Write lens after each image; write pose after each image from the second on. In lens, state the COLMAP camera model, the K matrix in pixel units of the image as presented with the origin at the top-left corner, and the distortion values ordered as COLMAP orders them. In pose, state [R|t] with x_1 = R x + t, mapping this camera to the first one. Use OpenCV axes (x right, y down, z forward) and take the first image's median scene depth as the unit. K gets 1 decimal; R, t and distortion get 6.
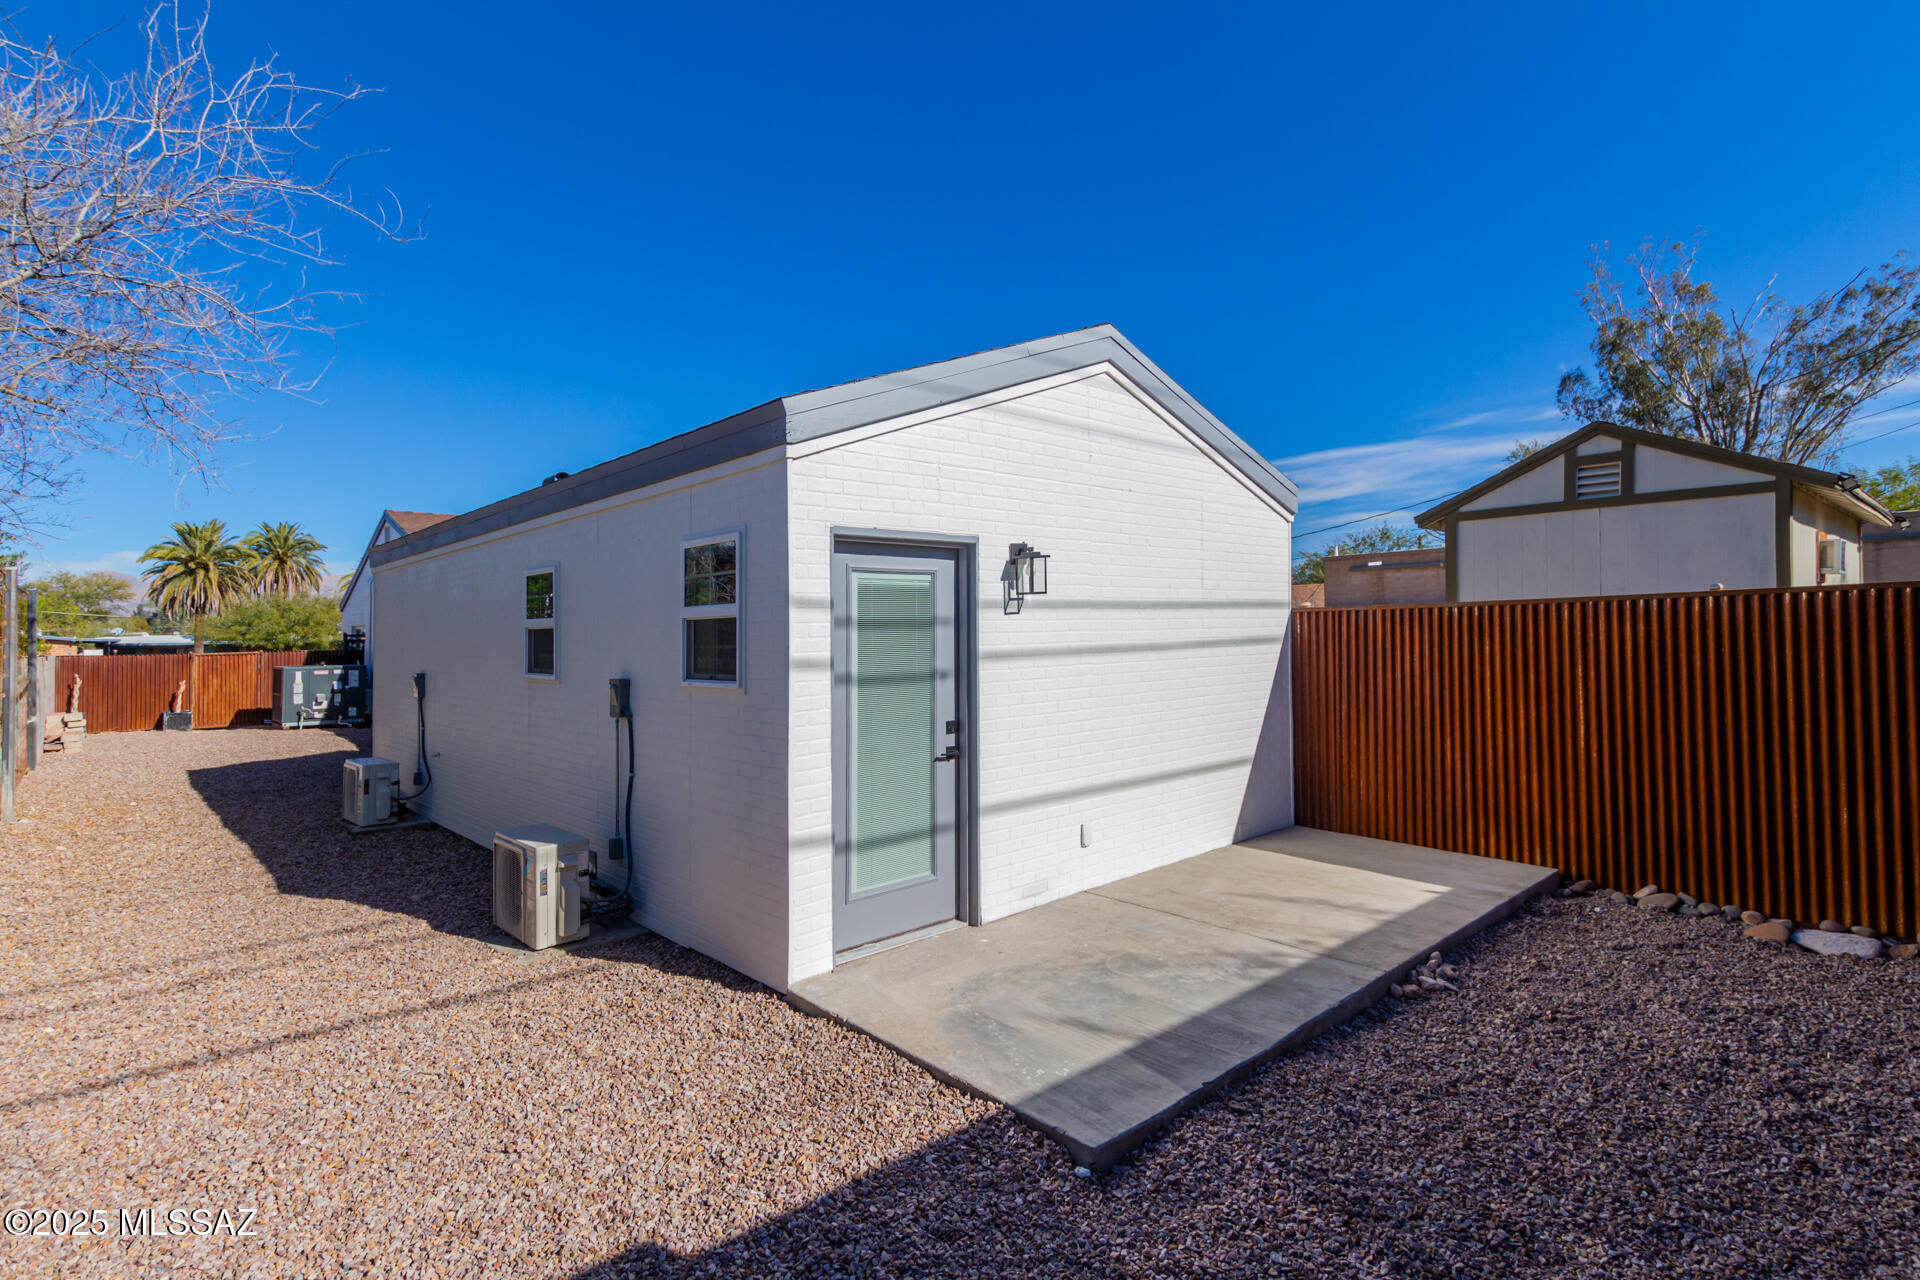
lens RADIAL K [[935.1, 0, 948.8], [0, 935.1, 621.5], [0, 0, 1]] dist [0.010966, 0.000237]
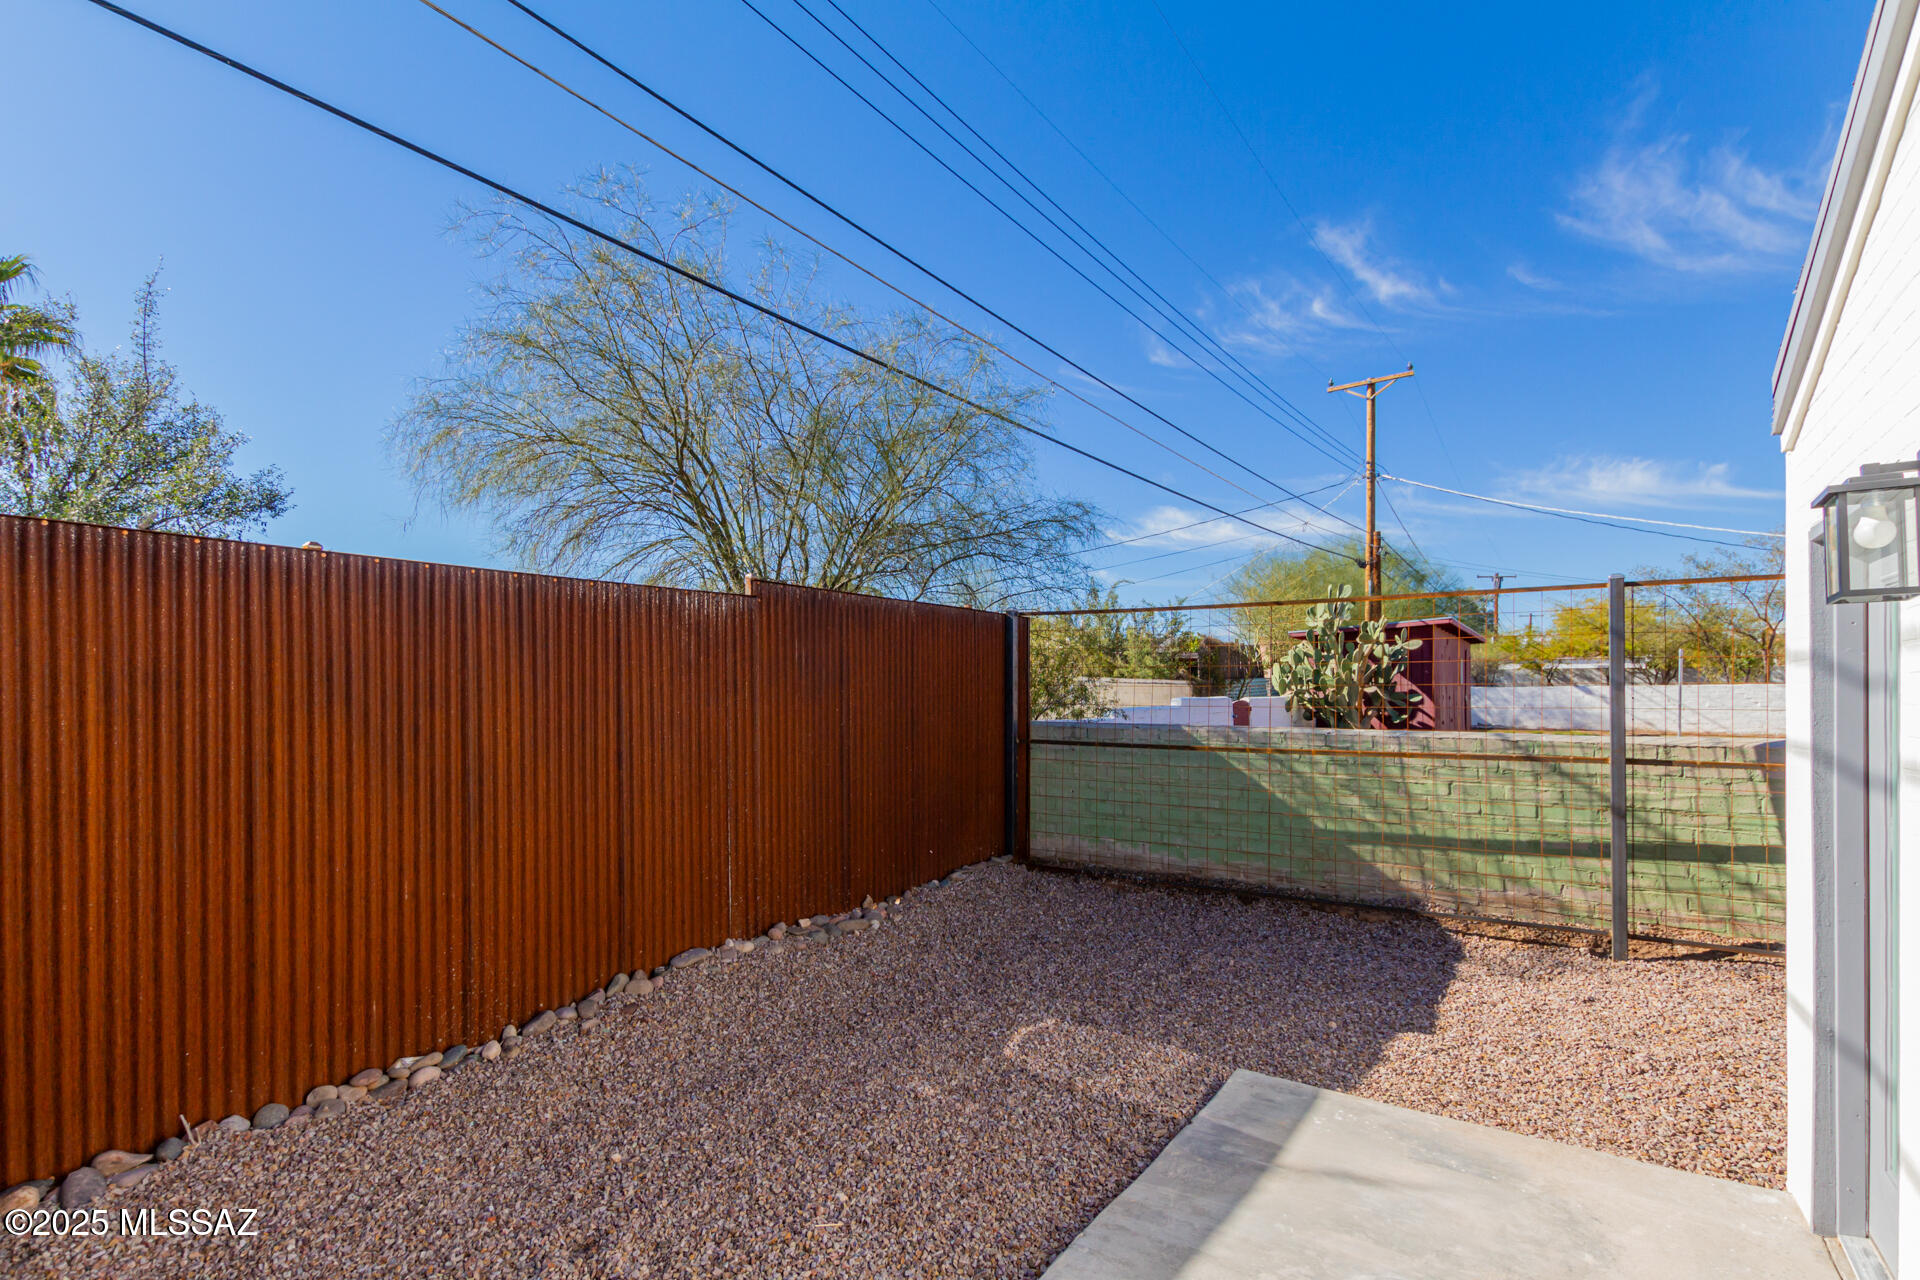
lens RADIAL K [[943.2, 0, 966.0], [0, 943.2, 692.9], [0, 0, 1]] dist [0.014981, 0.000354]
pose [[-0.961475, 0.016473, -0.274397, 0.544446], [0.019691, 0.999766, -0.008976, 0.000882], [0.274185, -0.014033, -0.961575, 1.332111]]
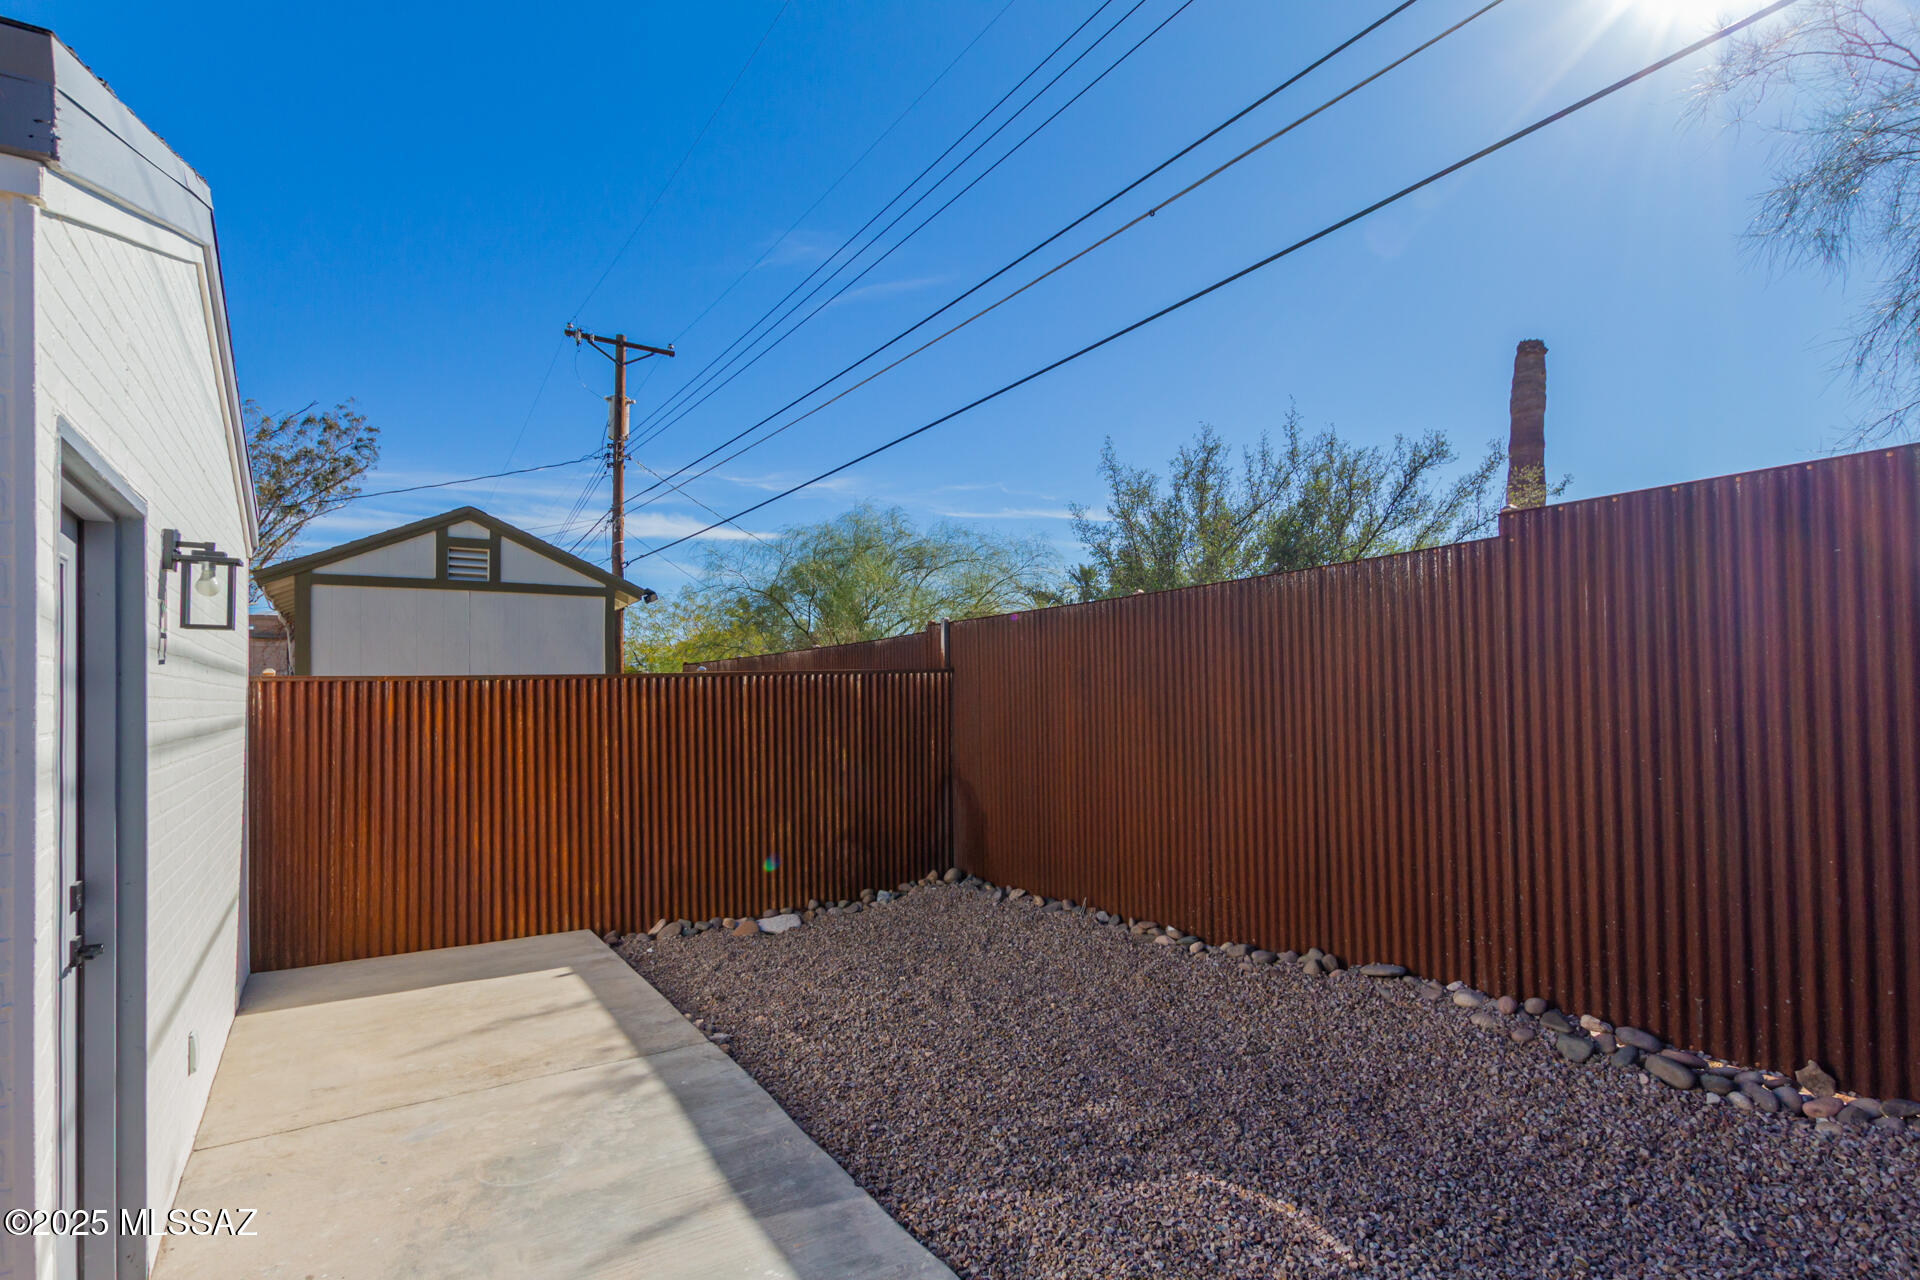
lens RADIAL K [[943.2, 0, 966.0], [0, 943.2, 692.9], [0, 0, 1]] dist [0.014981, 0.000354]
pose [[0.143629, 0.017771, 0.989472, -0.426213], [0.002694, 0.999828, -0.018348, 0.020671], [-0.989628, 0.005301, 0.143557, 0.509660]]
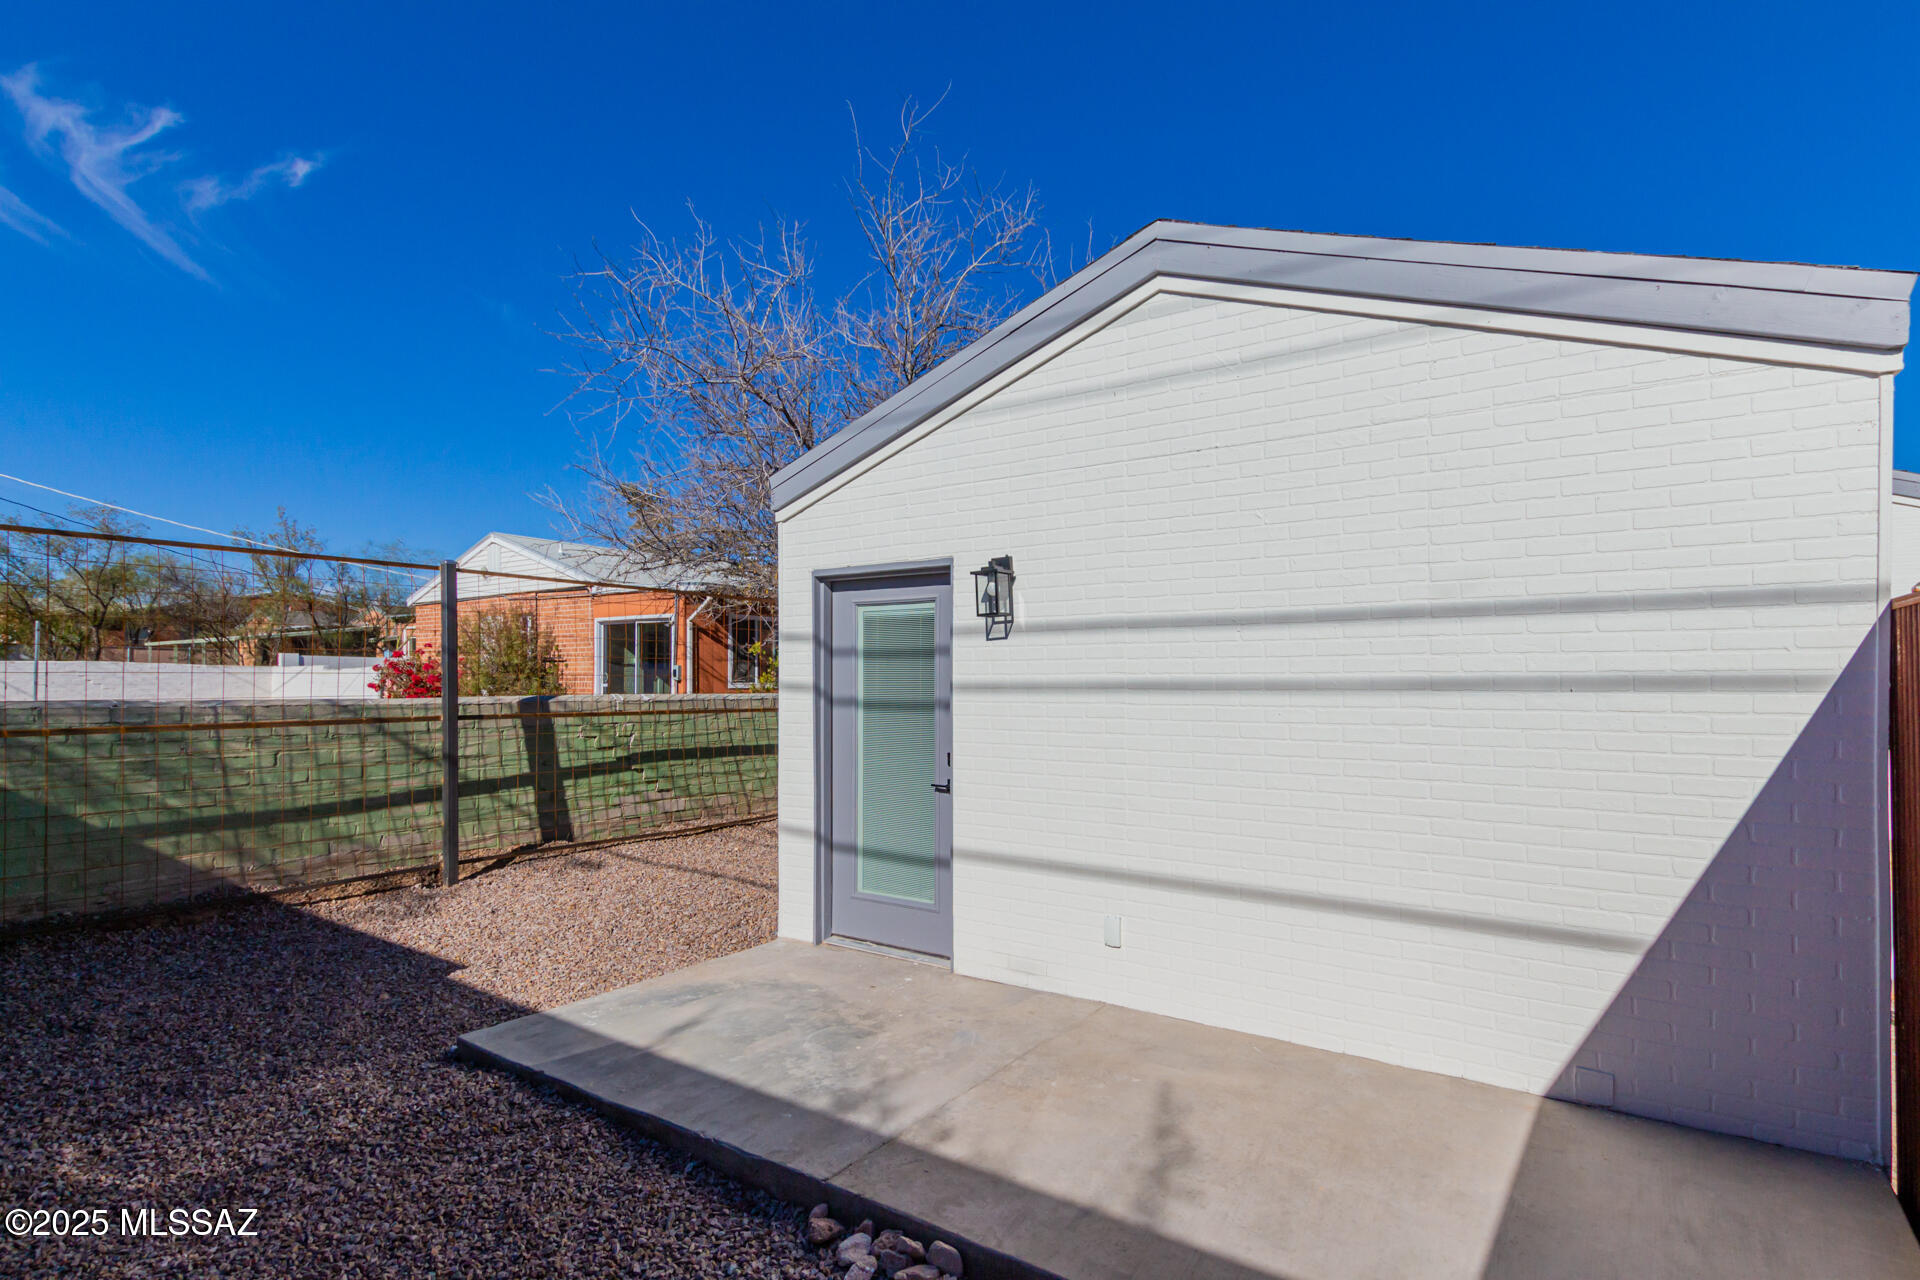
lens RADIAL K [[921.3, 0, 968.6], [0, 921.3, 672.8], [0, 0, 1]] dist [0.014804, -0.000212]
pose [[0.248049, 0.010656, -0.968689, 0.961889], [0.004888, 0.999913, 0.012251, 0.012232], [0.968735, -0.007774, 0.247975, 0.816772]]
